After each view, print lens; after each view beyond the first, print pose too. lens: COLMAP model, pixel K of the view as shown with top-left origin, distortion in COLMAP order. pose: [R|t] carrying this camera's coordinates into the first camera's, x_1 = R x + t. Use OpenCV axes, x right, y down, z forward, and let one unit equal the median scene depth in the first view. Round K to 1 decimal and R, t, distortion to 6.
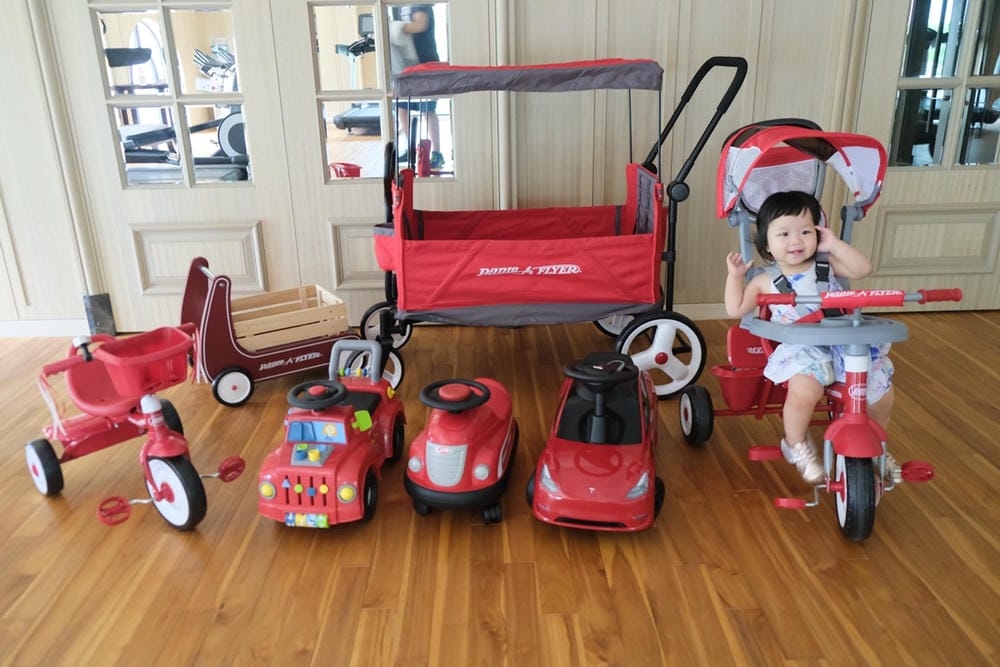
lens RADIAL K [[783.5, 0, 500.0], [0, 783.5, 333.5], [0, 0, 1]] dist [-0.016224, 0.006654]
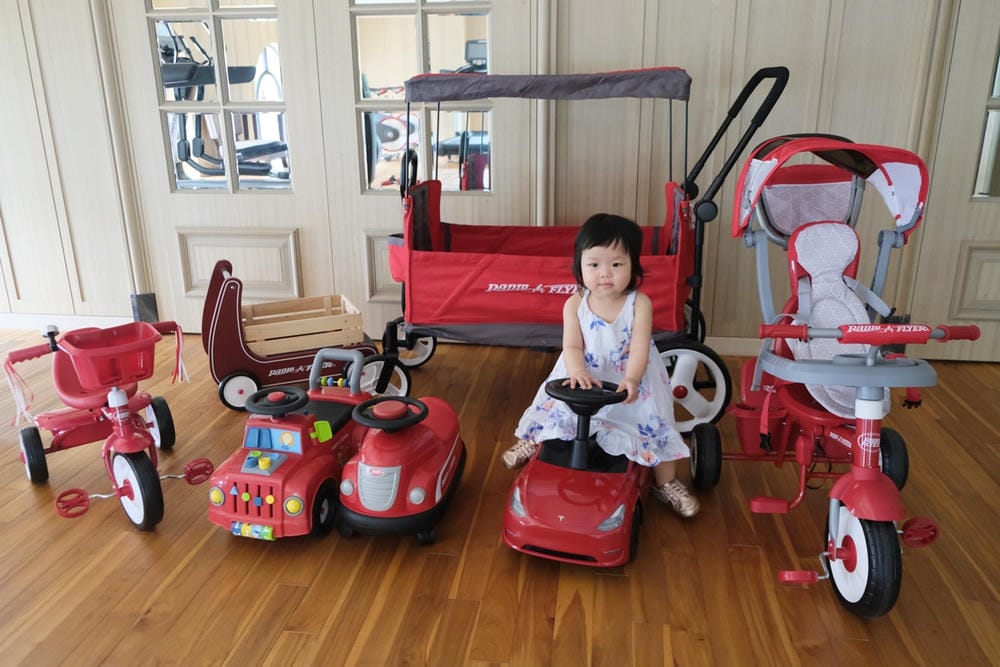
lens RADIAL K [[783.5, 0, 500.0], [0, 783.5, 333.5], [0, 0, 1]] dist [-0.016224, 0.006654]
pose [[0.987844, 0.059059, -0.143790, 0.137021], [-0.064399, 0.997386, -0.032766, 0.007870], [0.141479, 0.041628, 0.989066, 0.069407]]
